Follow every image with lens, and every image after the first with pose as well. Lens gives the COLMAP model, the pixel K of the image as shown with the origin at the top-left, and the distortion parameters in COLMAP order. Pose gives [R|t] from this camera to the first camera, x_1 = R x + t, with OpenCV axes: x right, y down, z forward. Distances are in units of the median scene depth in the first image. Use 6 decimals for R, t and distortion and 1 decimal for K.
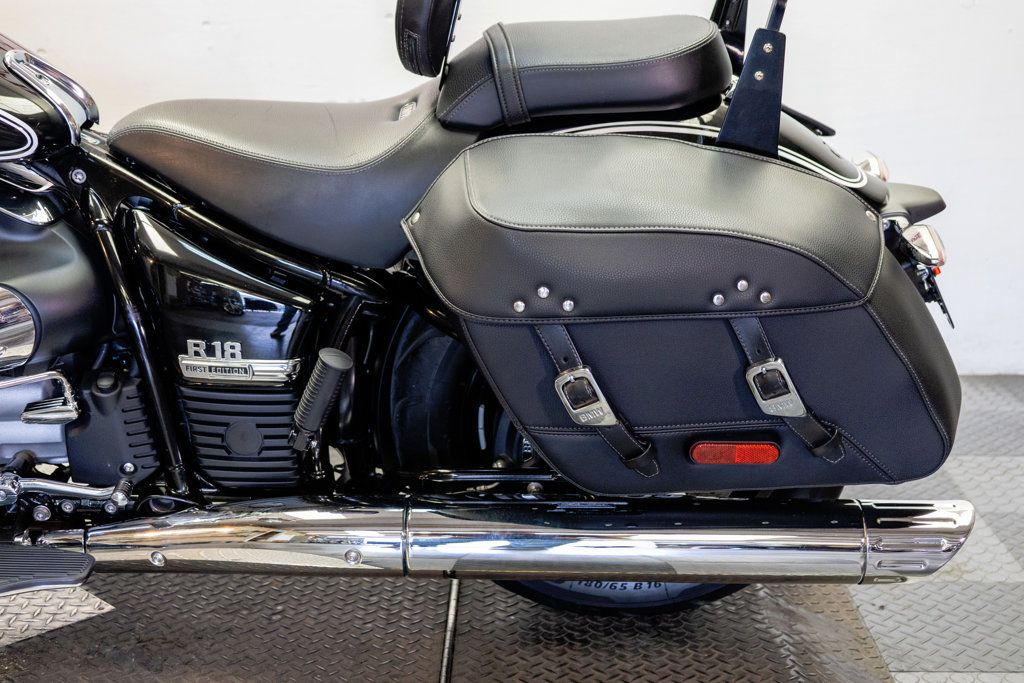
lens RADIAL K [[1523.1, 0, 512.0], [0, 1523.1, 341.5], [0, 0, 1]] dist [0.042043, 0.013900]
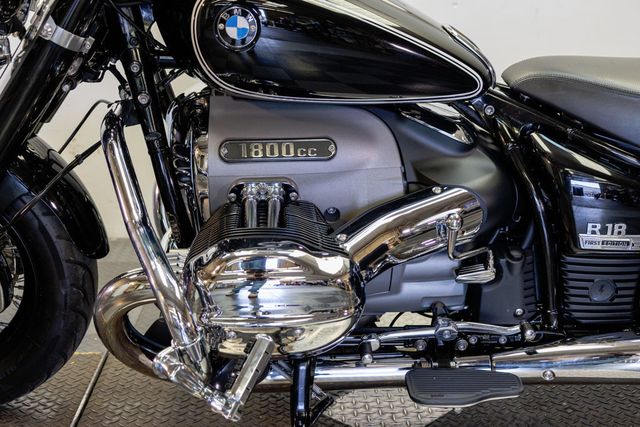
lens RADIAL K [[924.8, 0, 320.0], [0, 924.8, 213.5], [0, 0, 1]] dist [0.043276, 0.038907]
pose [[0.997808, -0.018959, 0.063395, -0.504136], [0.019046, 0.999818, -0.000775, -0.013514], [-0.063369, 0.001981, 0.997988, 0.142570]]
